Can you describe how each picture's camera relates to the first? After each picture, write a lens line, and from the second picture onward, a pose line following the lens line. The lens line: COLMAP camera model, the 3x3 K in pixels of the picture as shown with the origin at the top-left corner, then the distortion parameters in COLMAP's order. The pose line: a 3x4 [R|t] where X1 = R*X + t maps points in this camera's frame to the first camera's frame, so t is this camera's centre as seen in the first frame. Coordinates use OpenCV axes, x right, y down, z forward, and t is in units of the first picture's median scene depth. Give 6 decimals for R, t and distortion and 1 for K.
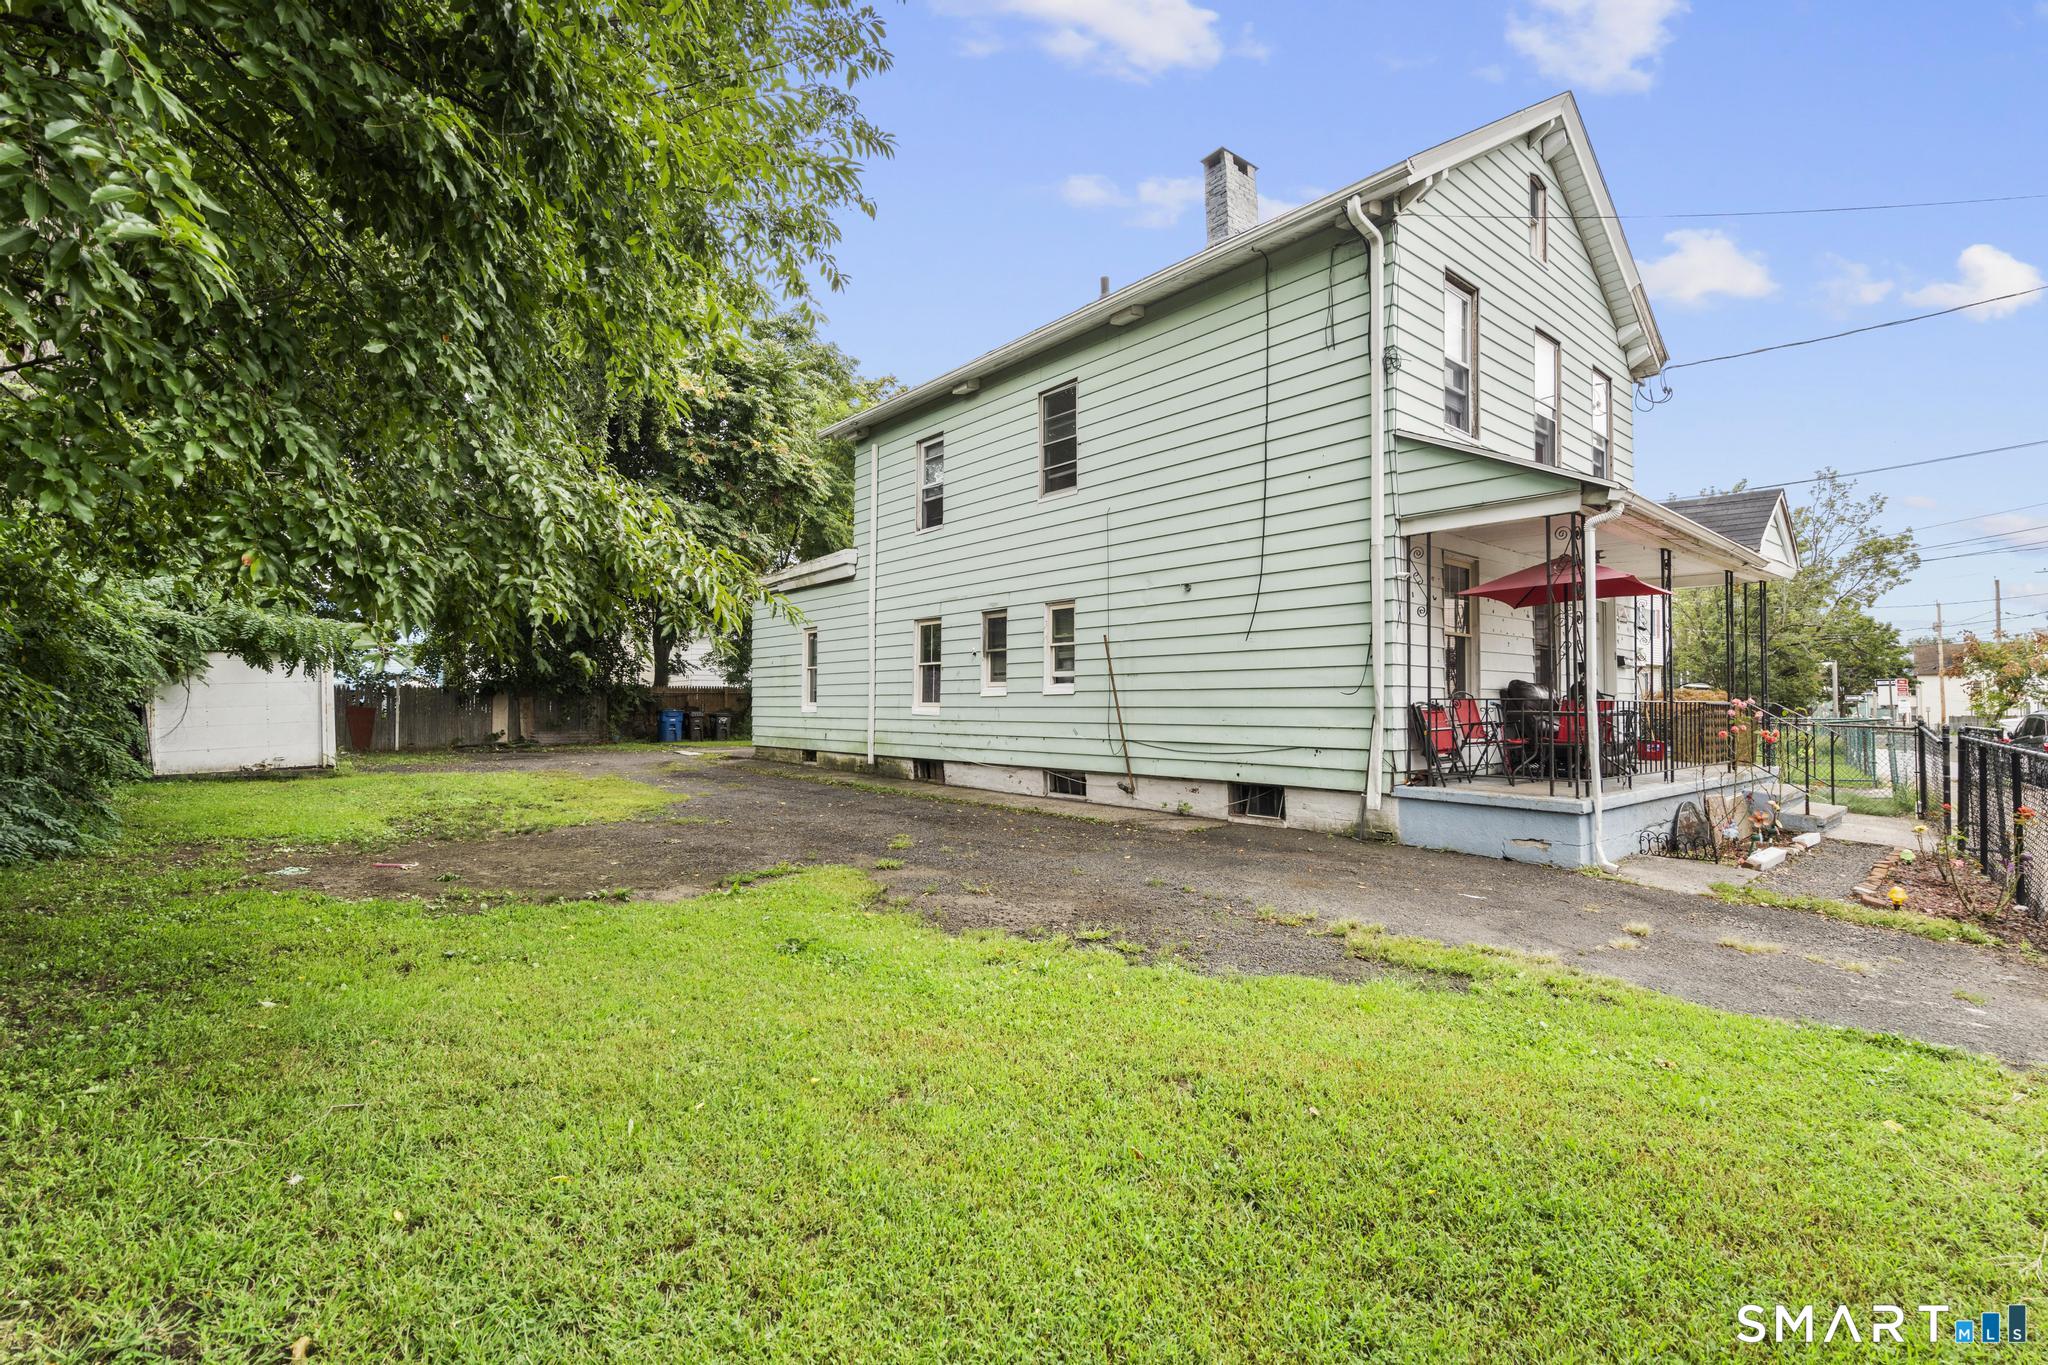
lens RADIAL K [[928.2, 0, 1024.0], [0, 928.2, 682.5], [0, 0, 1]] dist [0.000125, 0.000557]
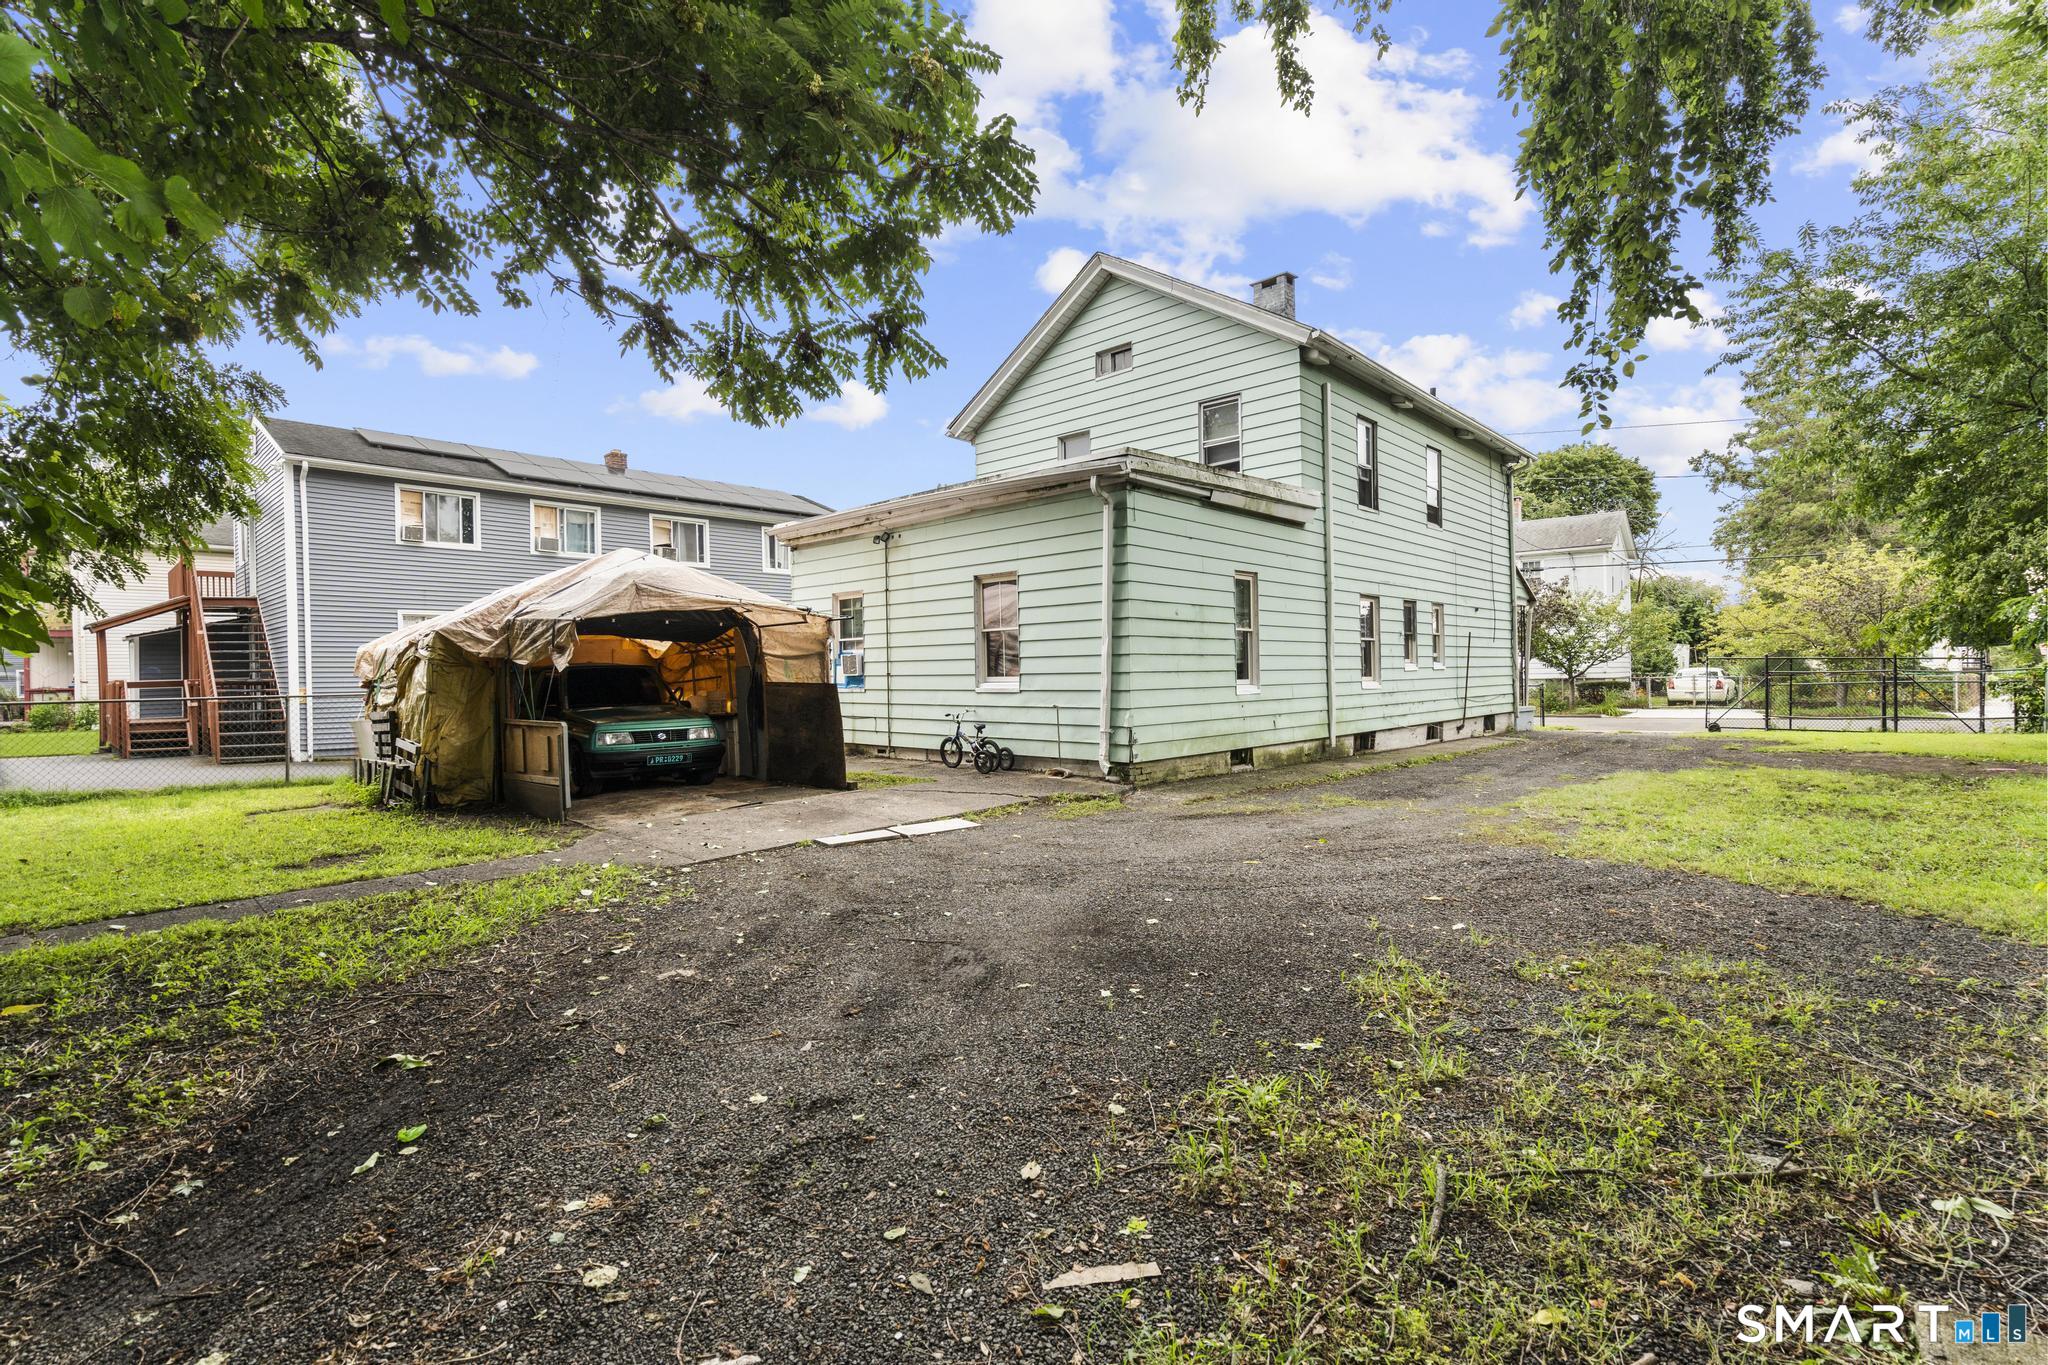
lens RADIAL K [[928.2, 0, 1024.0], [0, 928.2, 682.5], [0, 0, 1]] dist [0.000125, 0.000557]
pose [[-0.115885, -0.004660, 0.993252, -1.026151], [-0.006090, 0.999974, 0.003981, 0.024691], [-0.993244, -0.005588, -0.115911, 1.421295]]
